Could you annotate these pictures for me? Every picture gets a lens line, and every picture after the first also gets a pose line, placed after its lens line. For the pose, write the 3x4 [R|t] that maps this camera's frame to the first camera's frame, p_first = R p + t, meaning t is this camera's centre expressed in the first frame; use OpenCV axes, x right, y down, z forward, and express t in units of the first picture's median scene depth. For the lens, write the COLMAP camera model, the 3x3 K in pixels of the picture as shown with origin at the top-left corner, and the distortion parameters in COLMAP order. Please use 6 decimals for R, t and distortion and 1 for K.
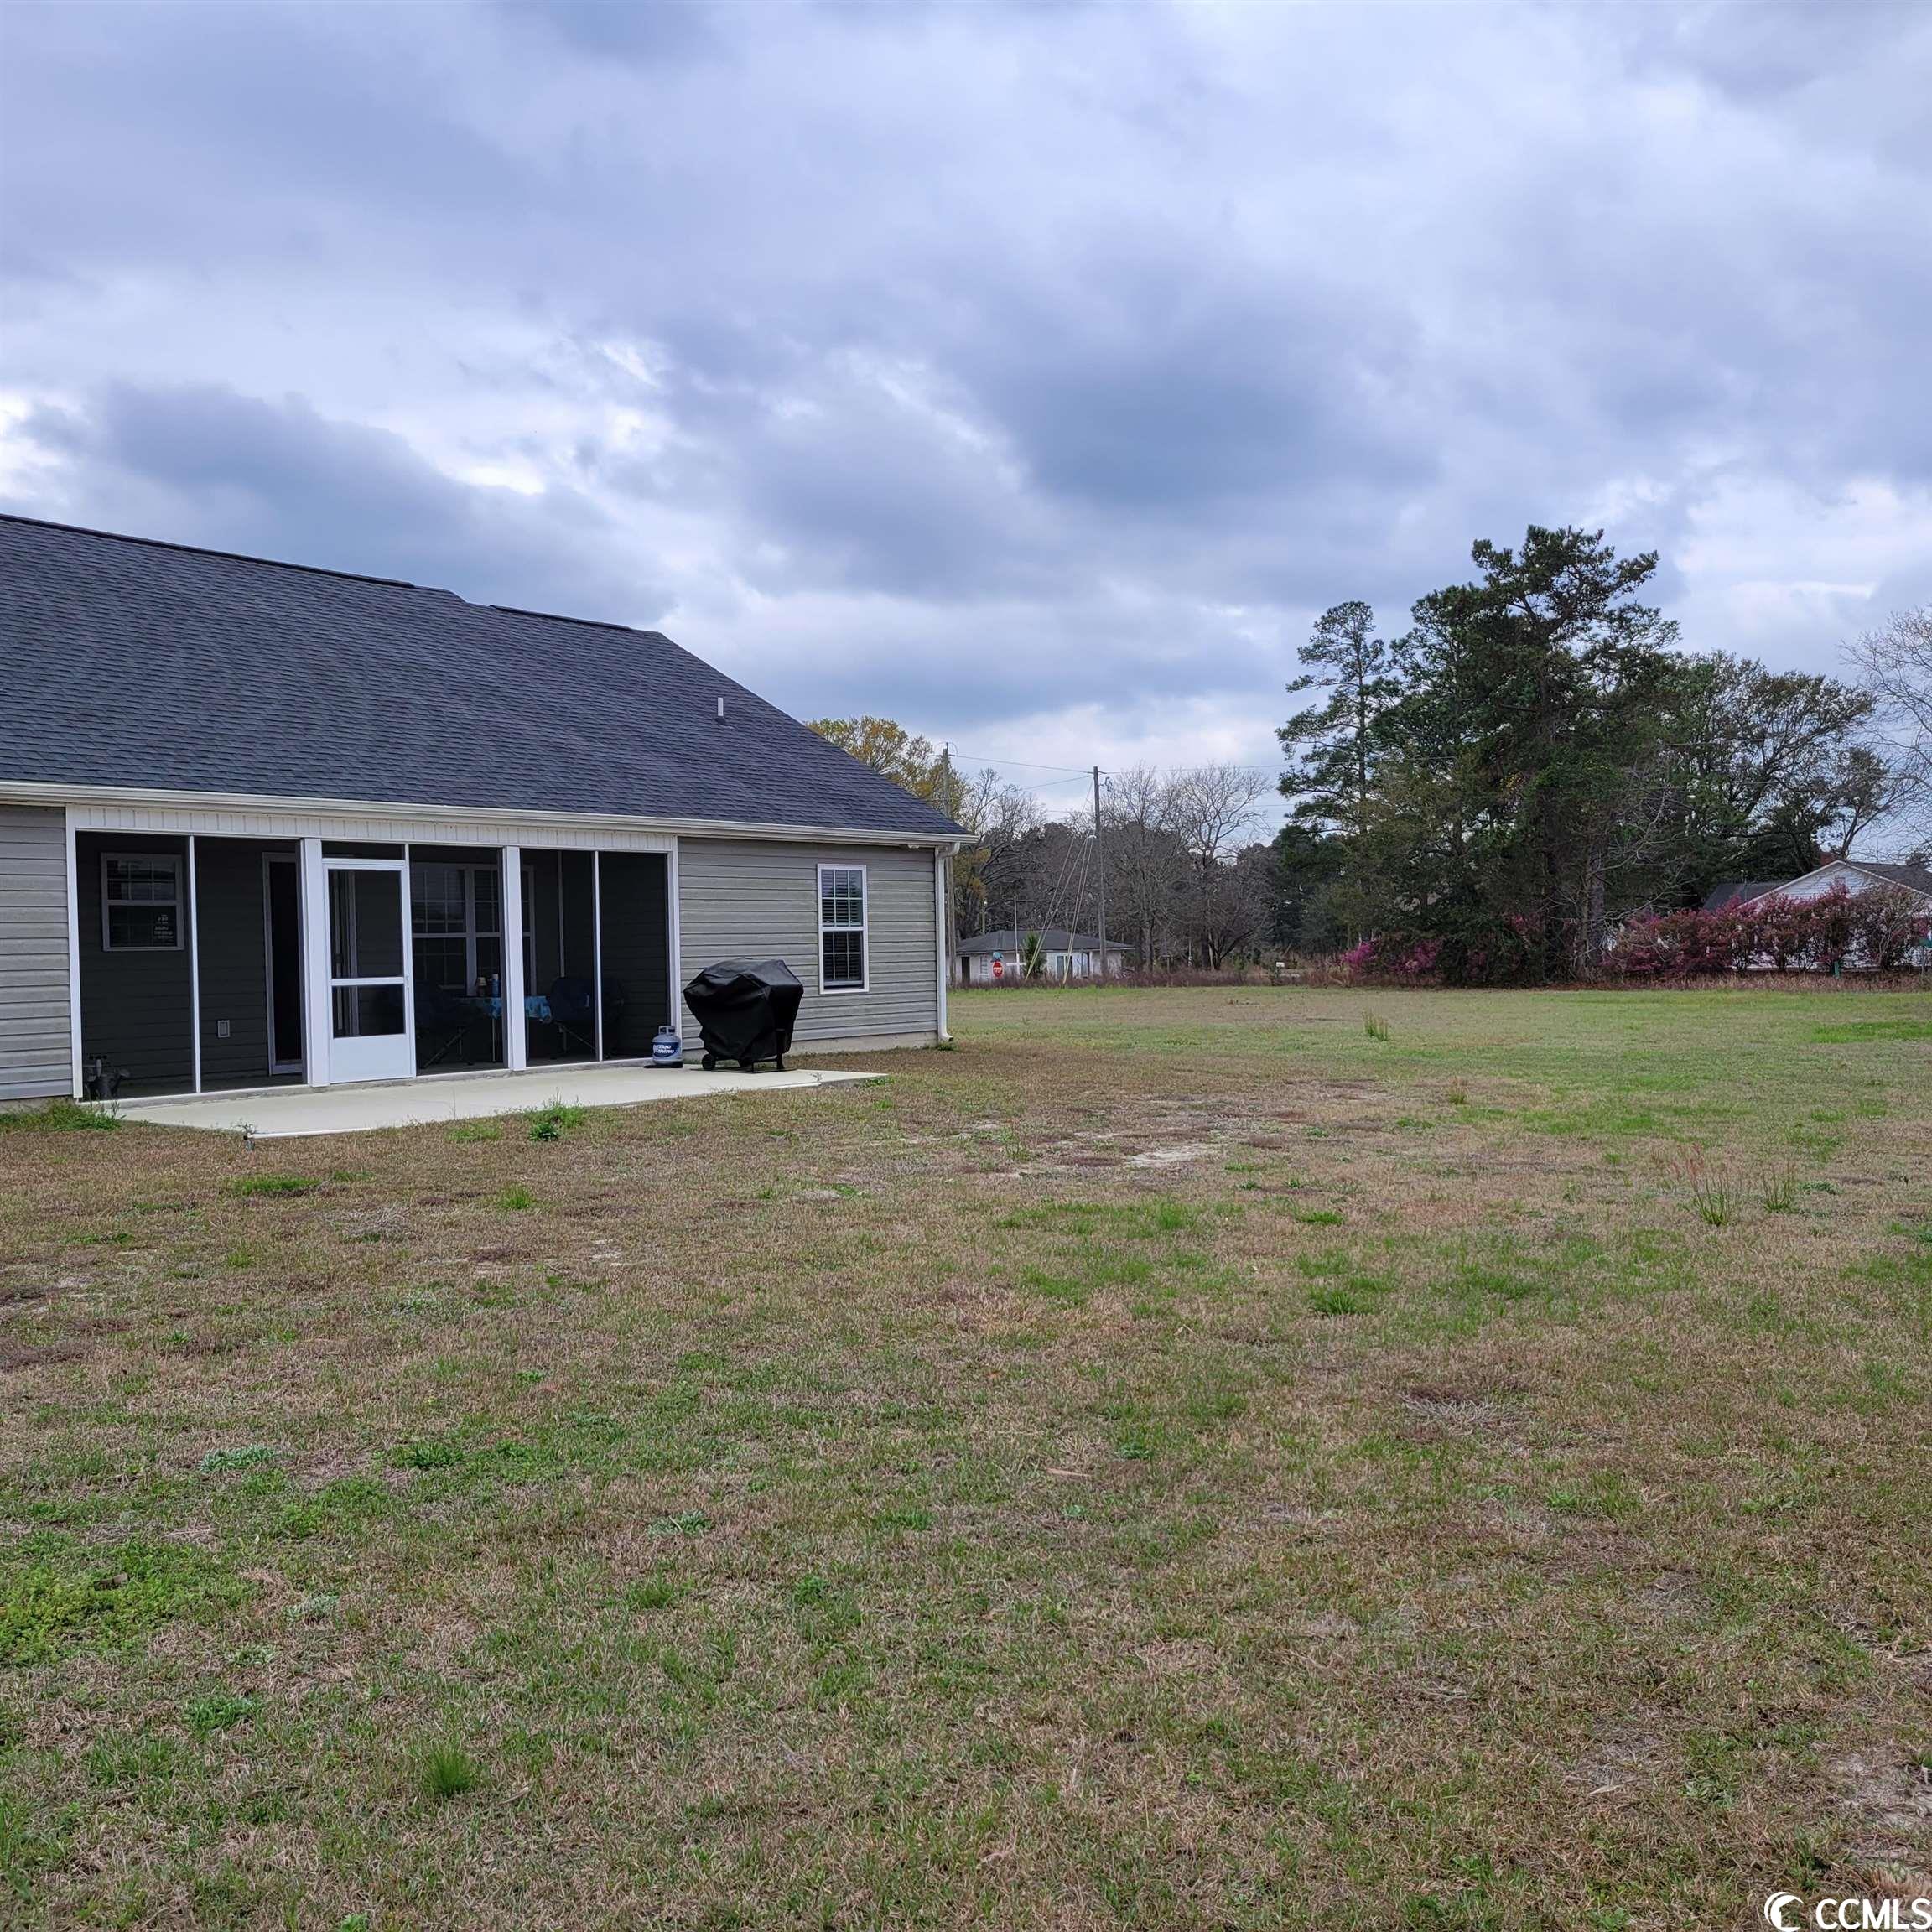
lens RADIAL K [[1926.9, 0, 914.8], [0, 1926.9, 975.3], [0, 0, 1]] dist [0.043042, -0.041280]
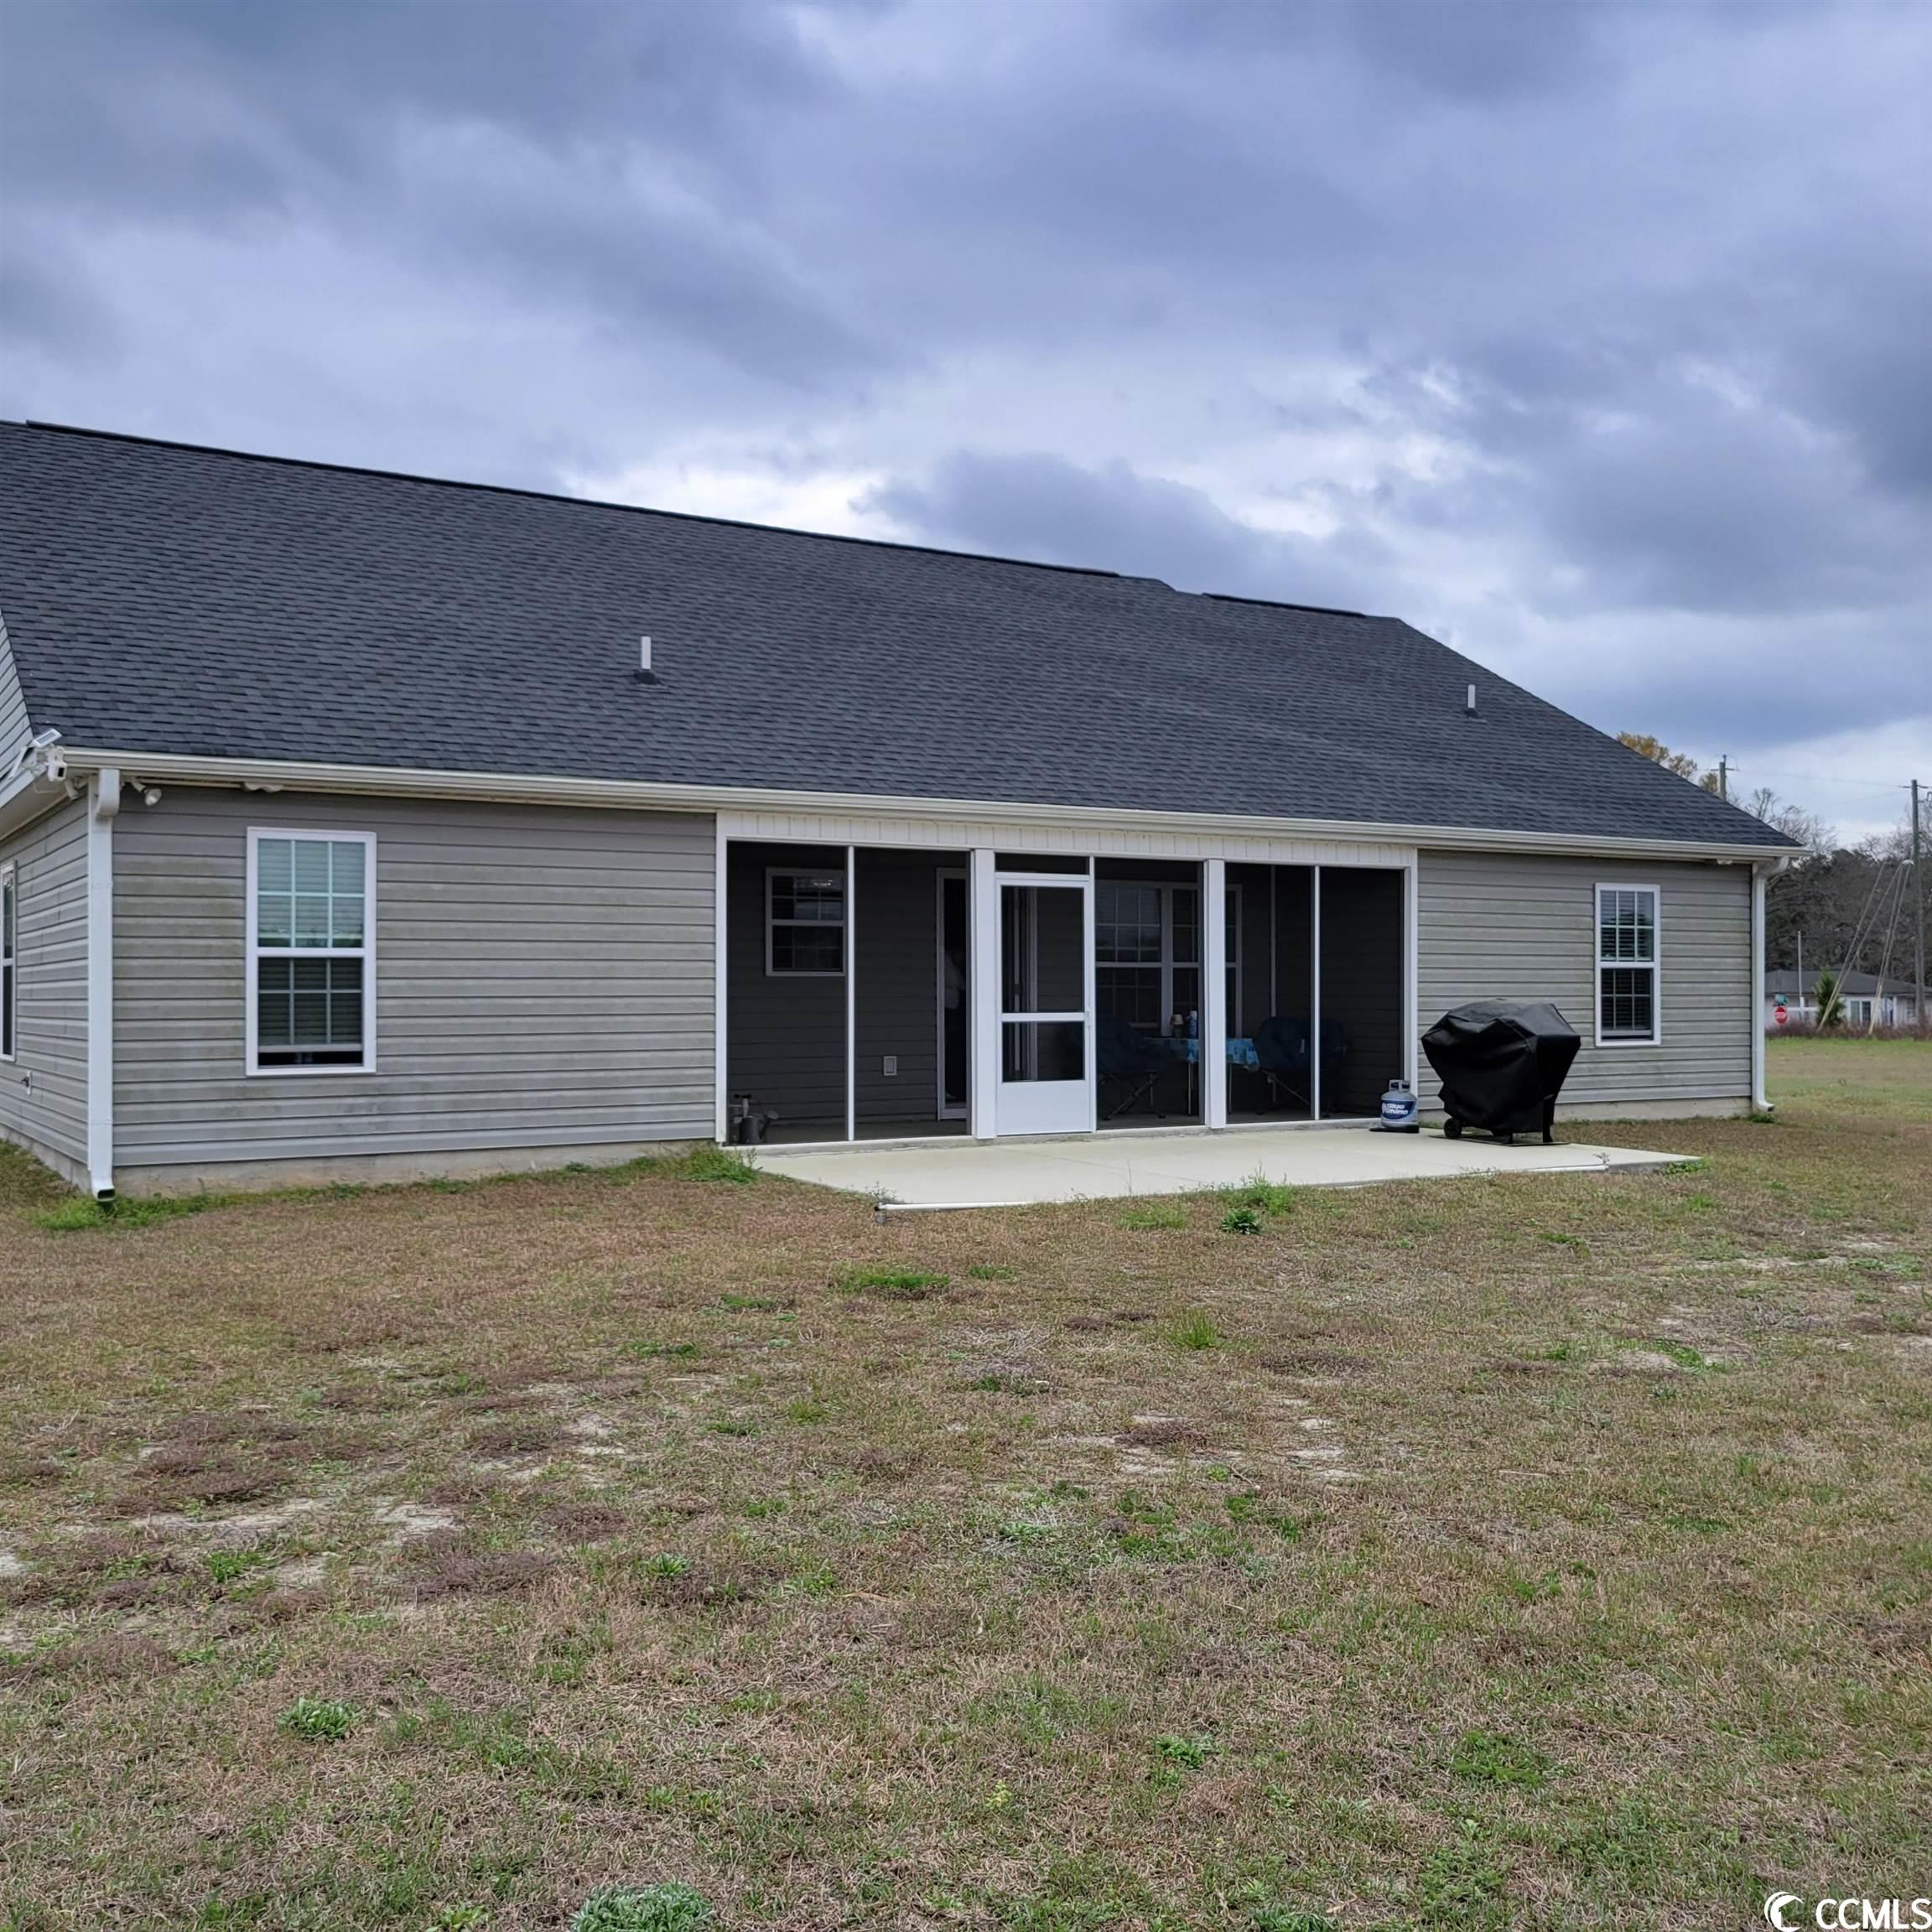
lens RADIAL K [[1926.9, 0, 914.8], [0, 1926.9, 975.3], [0, 0, 1]] dist [0.043042, -0.041280]
pose [[0.933057, 0.018503, -0.359252, -0.030810], [-0.024505, 0.999626, -0.012159, -0.003590], [0.358892, 0.020149, 0.933161, 0.185522]]
